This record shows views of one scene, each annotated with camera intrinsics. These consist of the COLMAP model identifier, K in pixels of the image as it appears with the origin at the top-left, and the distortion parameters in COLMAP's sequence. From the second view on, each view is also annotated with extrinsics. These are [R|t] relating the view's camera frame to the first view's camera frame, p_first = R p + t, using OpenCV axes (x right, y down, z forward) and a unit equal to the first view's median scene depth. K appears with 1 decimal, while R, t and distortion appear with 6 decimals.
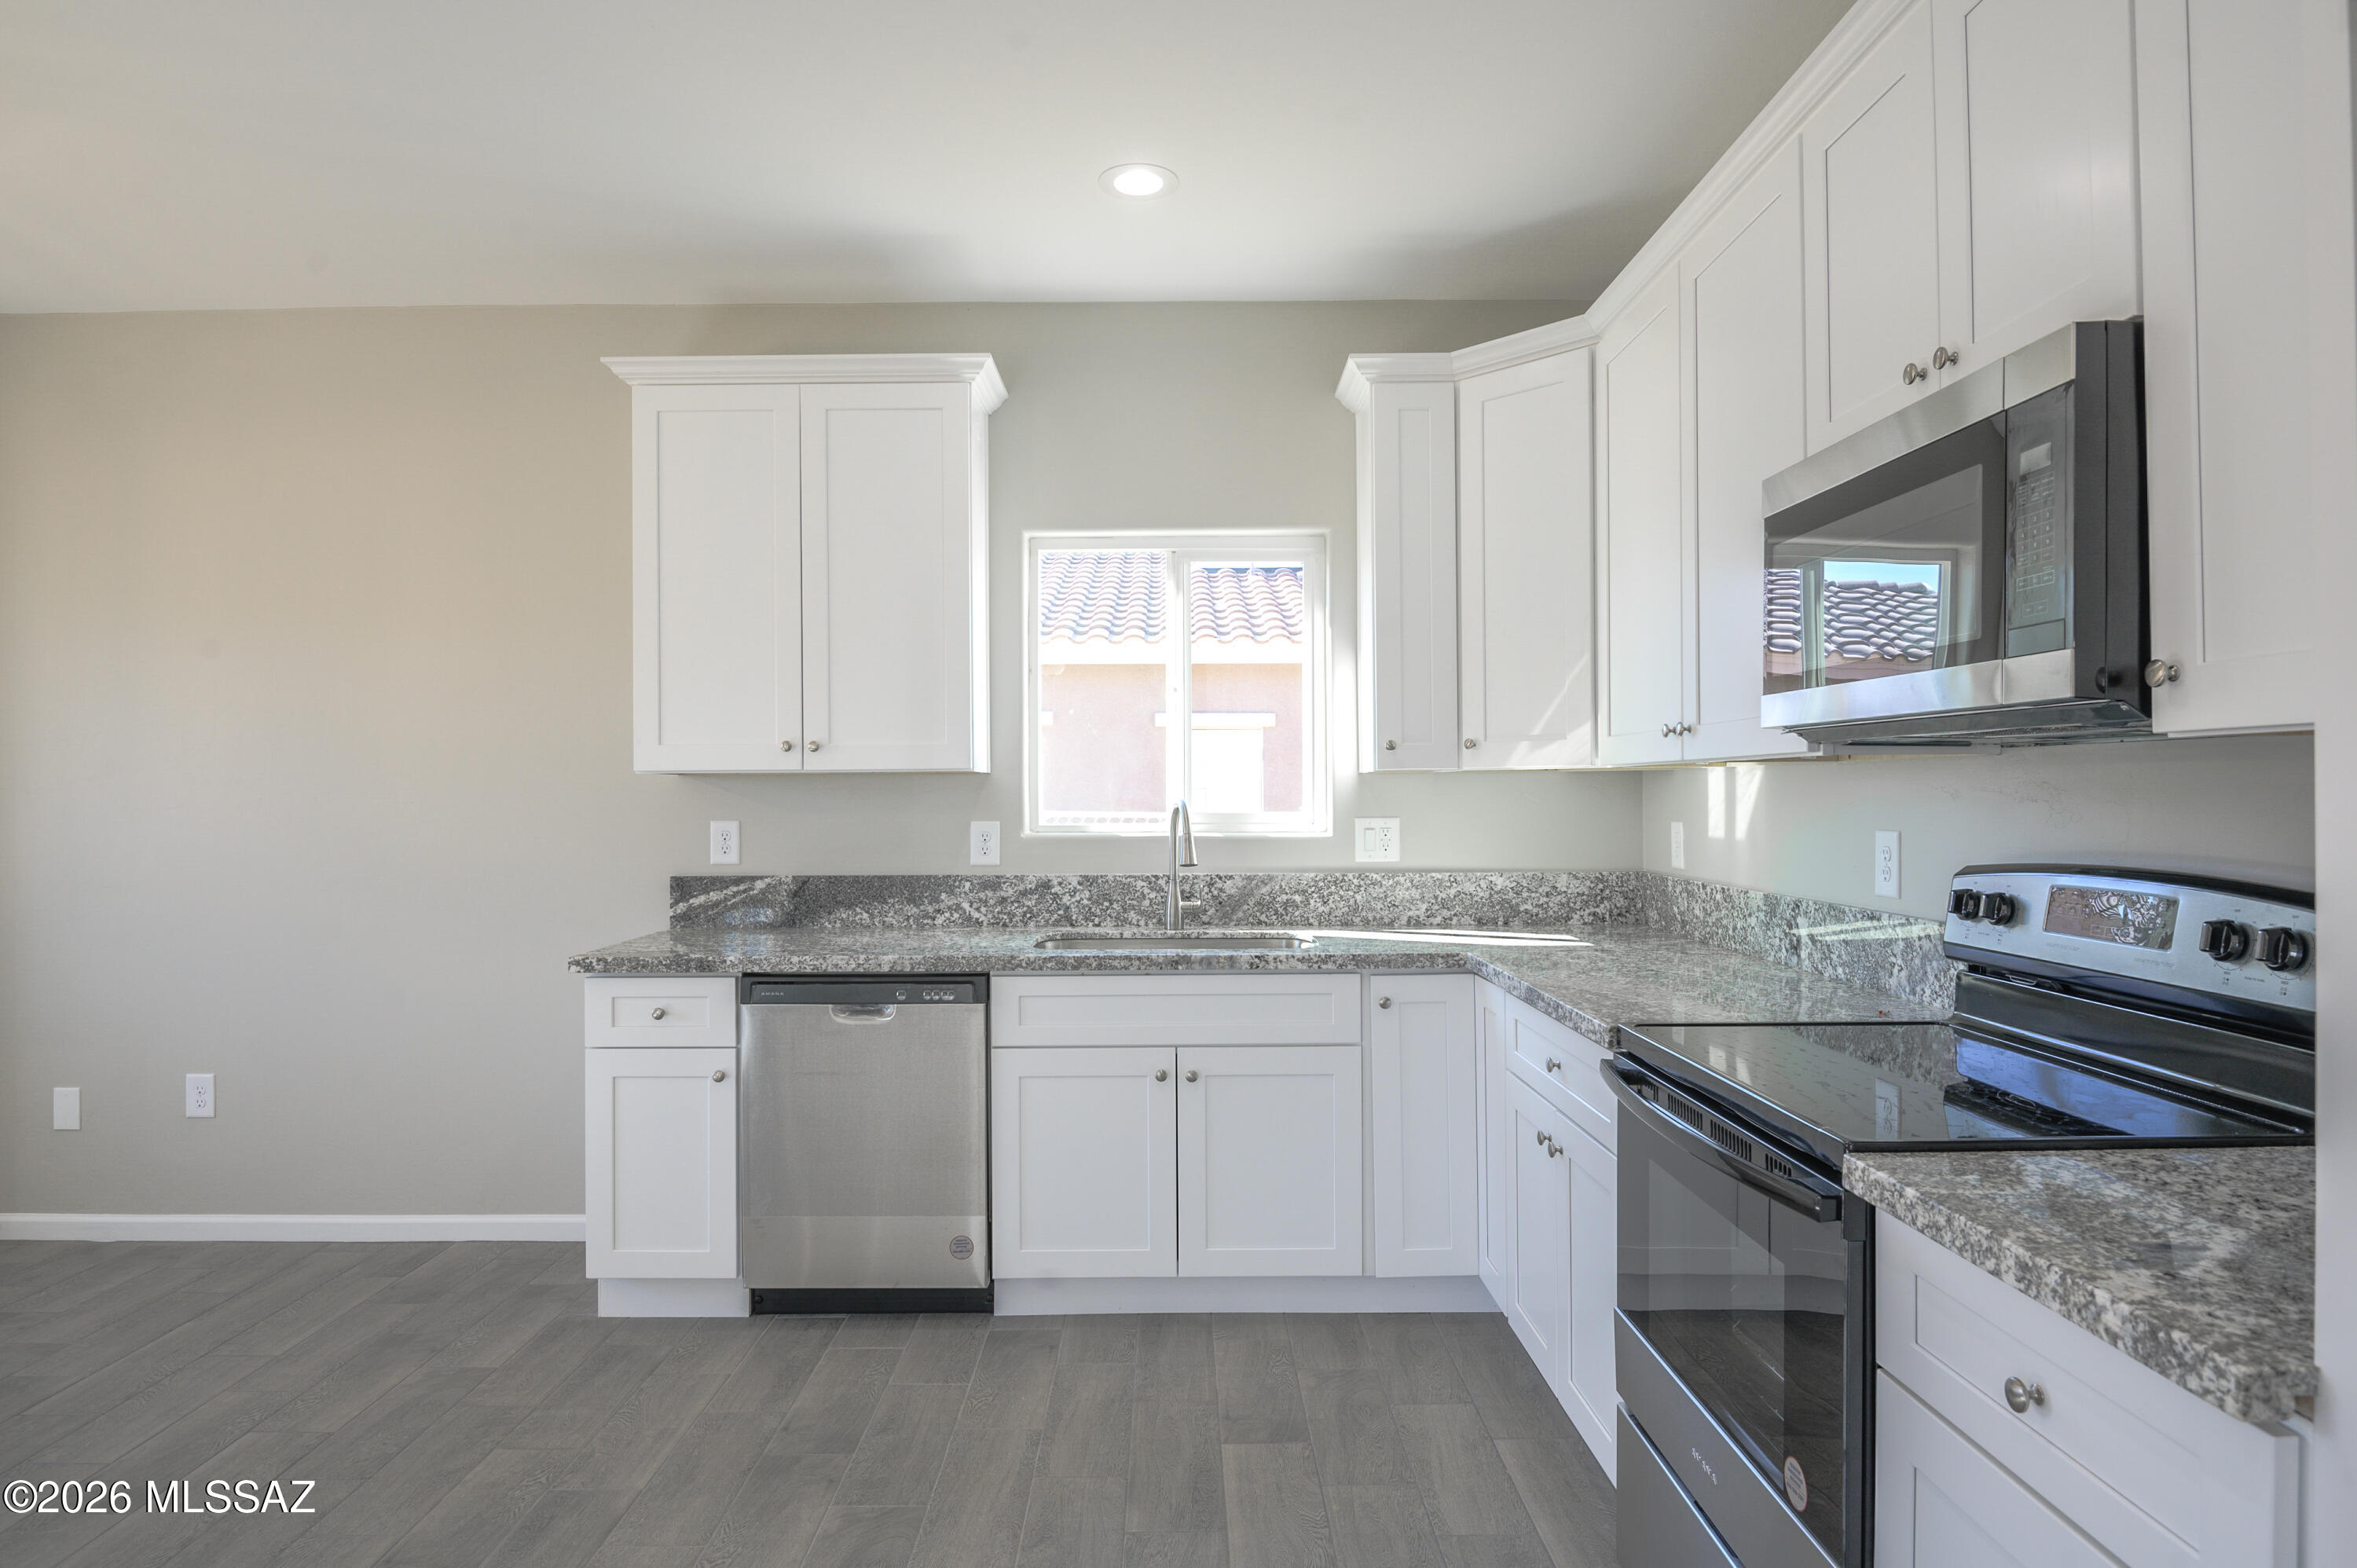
lens RADIAL K [[1317.9, 0, 1182.9], [0, 1317.9, 789.5], [0, 0, 1]] dist [0.000321, -0.020967]
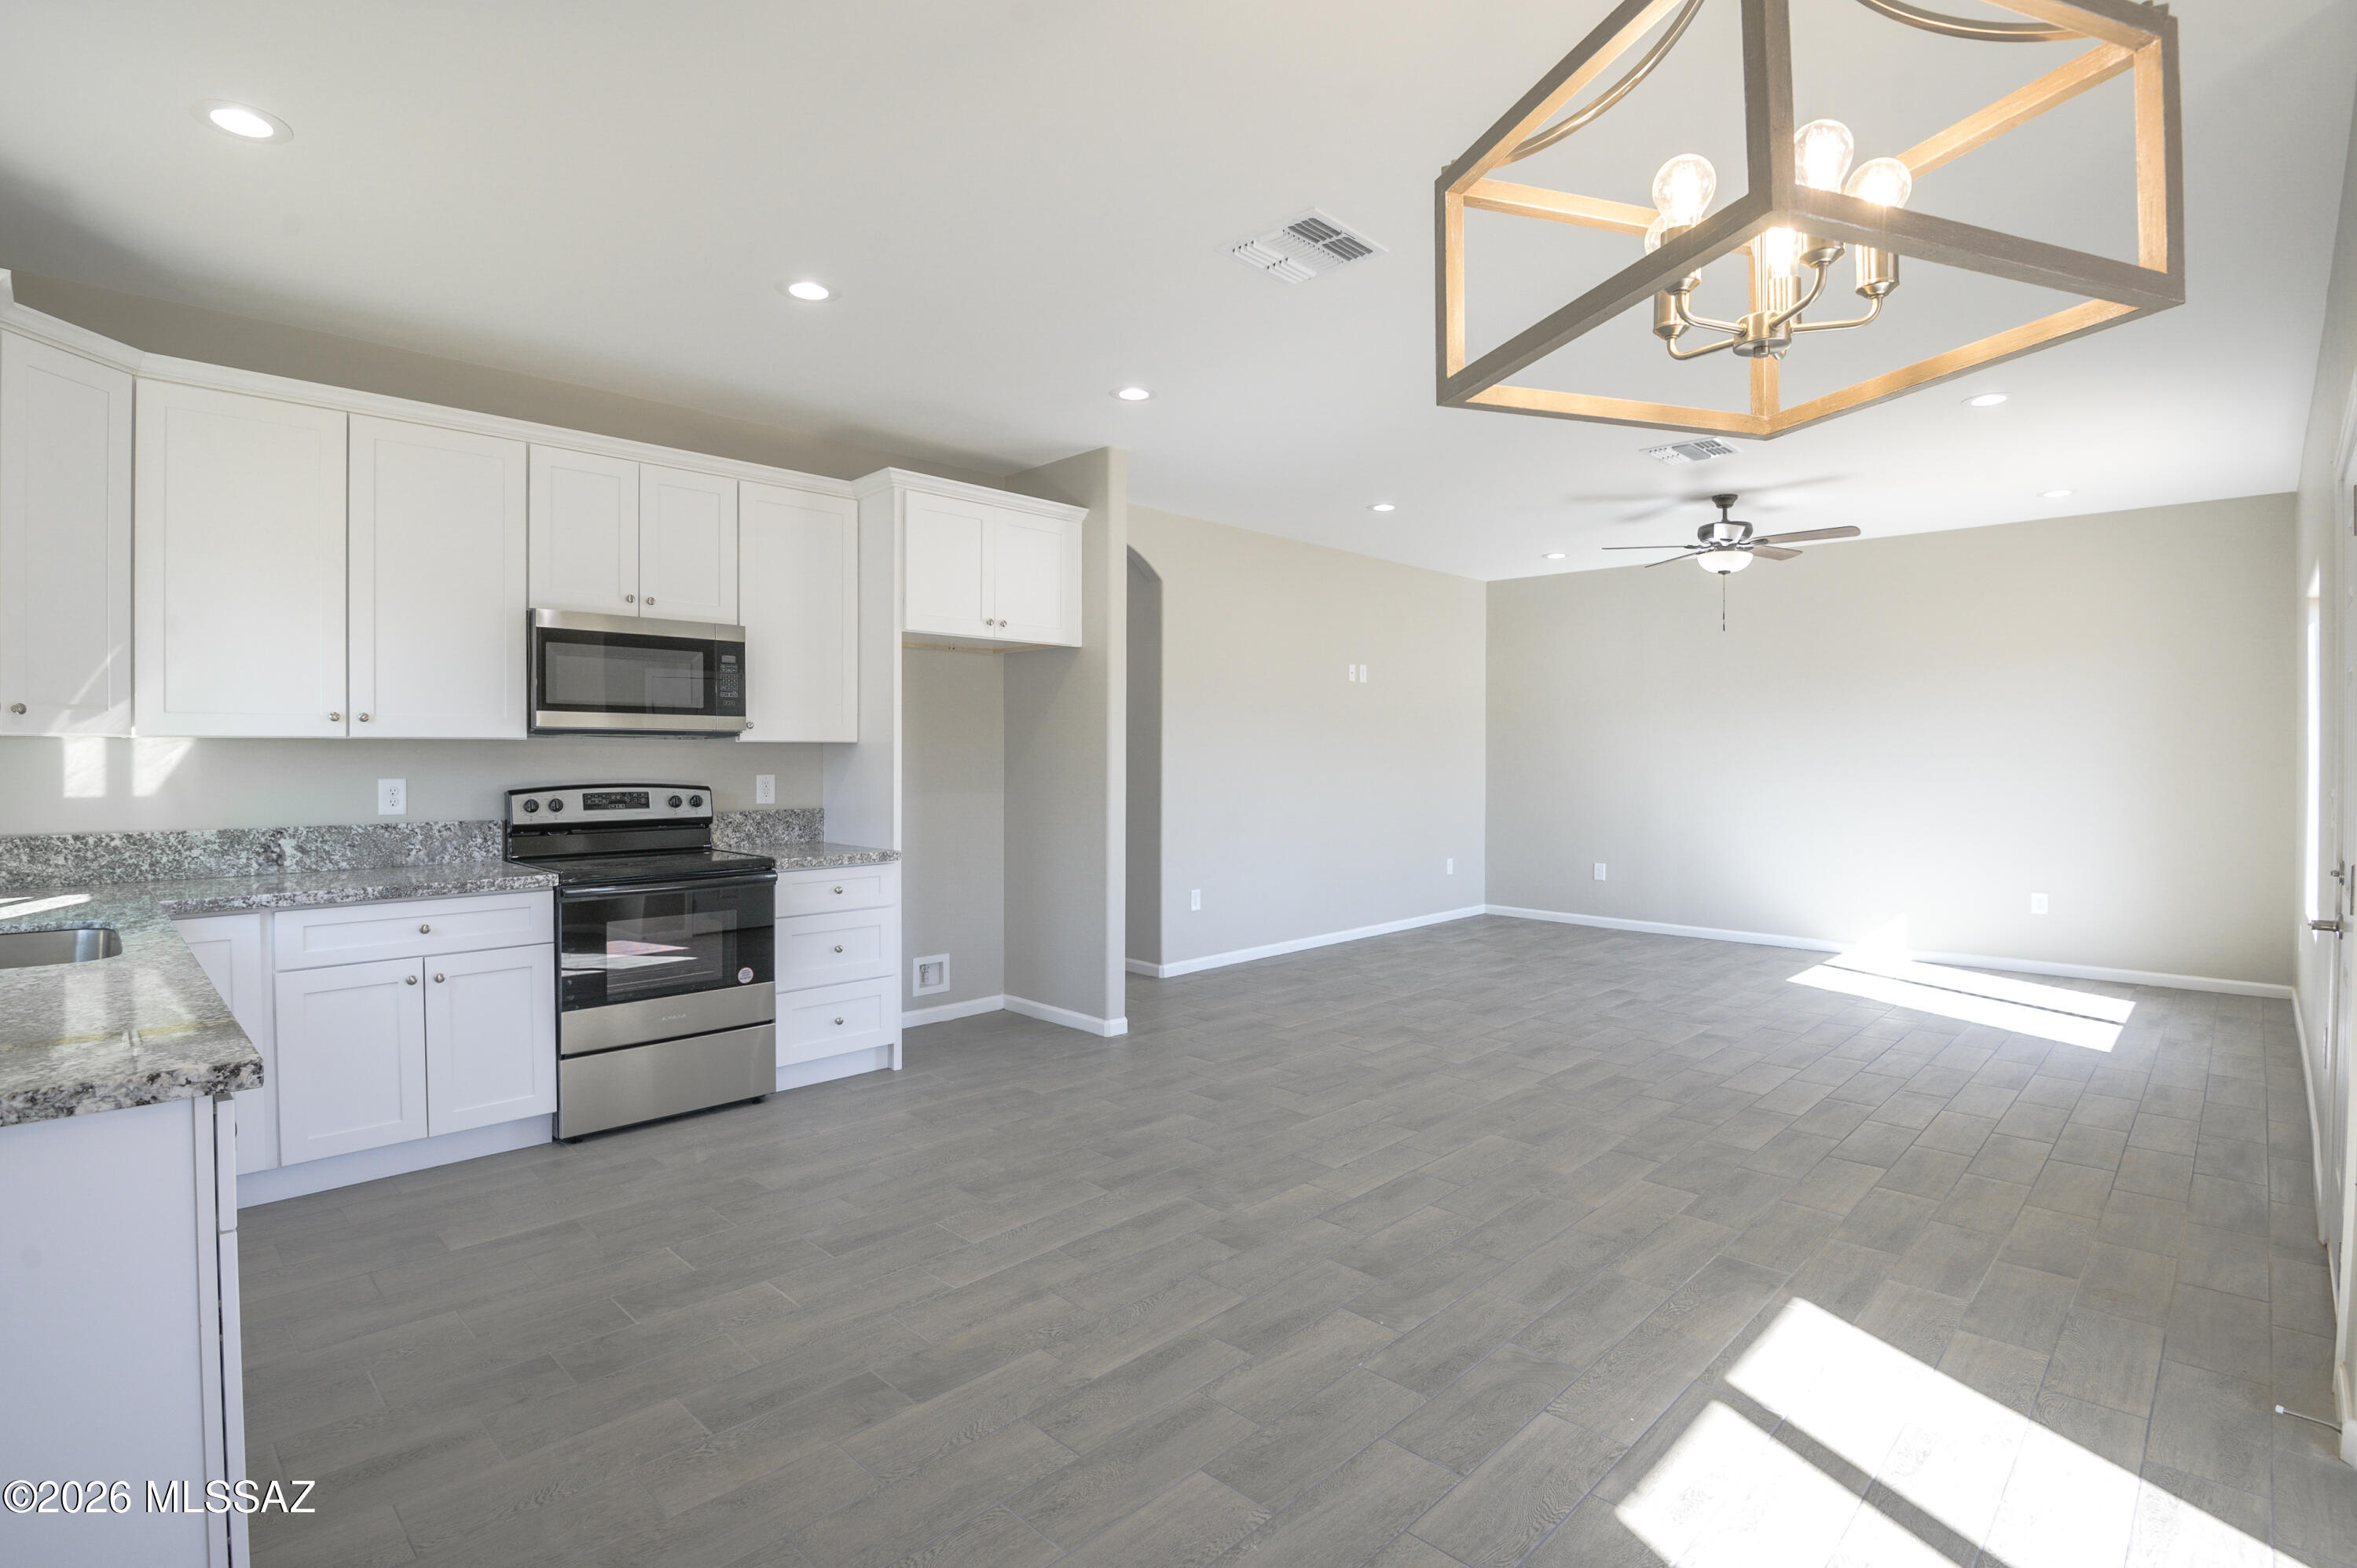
lens RADIAL K [[1128.8, 0, 1168.6], [0, 1128.8, 764.4], [0, 0, 1]] dist [-0.018273, -0.013819]
pose [[-0.705871, -0.001569, 0.708339, -0.922085], [0.001867, 0.999990, 0.004076, 0.004973], [-0.708338, 0.004200, -0.705861, 0.928161]]
